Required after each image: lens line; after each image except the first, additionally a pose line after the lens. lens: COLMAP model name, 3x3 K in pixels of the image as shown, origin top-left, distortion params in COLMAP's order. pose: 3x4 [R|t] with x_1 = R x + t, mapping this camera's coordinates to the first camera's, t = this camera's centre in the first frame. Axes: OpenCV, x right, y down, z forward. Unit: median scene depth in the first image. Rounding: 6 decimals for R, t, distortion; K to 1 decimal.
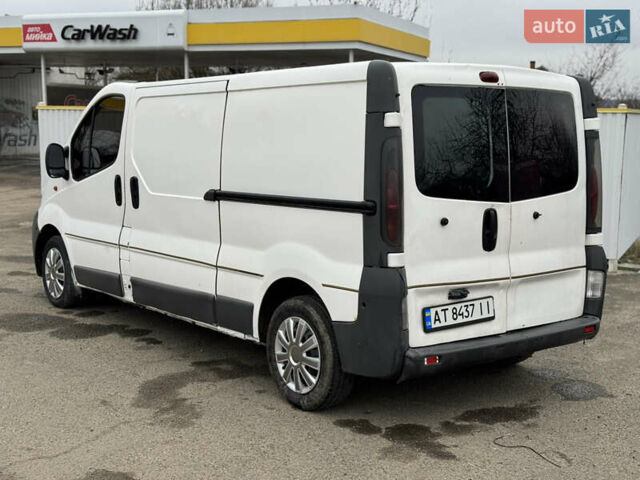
lens RADIAL K [[874.1, 0, 316.7], [0, 874.1, 239.3], [0, 0, 1]] dist [0.151096, -0.063754]
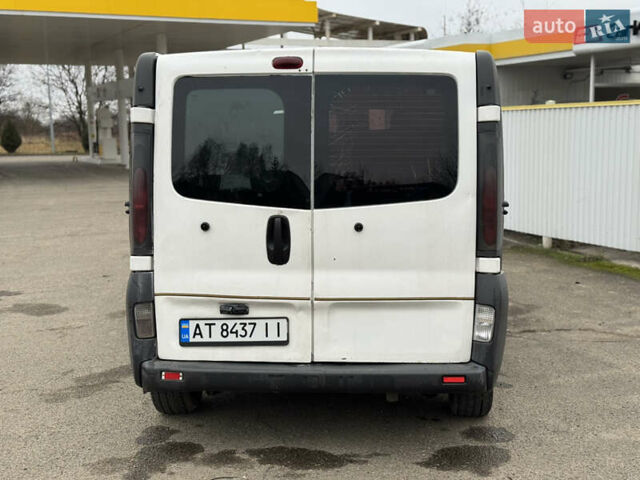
lens RADIAL K [[874.1, 0, 316.7], [0, 874.1, 239.3], [0, 0, 1]] dist [0.151096, -0.063754]
pose [[0.752964, 0.061965, -0.655138, 0.793085], [-0.064914, 0.997695, 0.019758, -0.030996], [0.654852, 0.027650, 0.755251, 0.377730]]
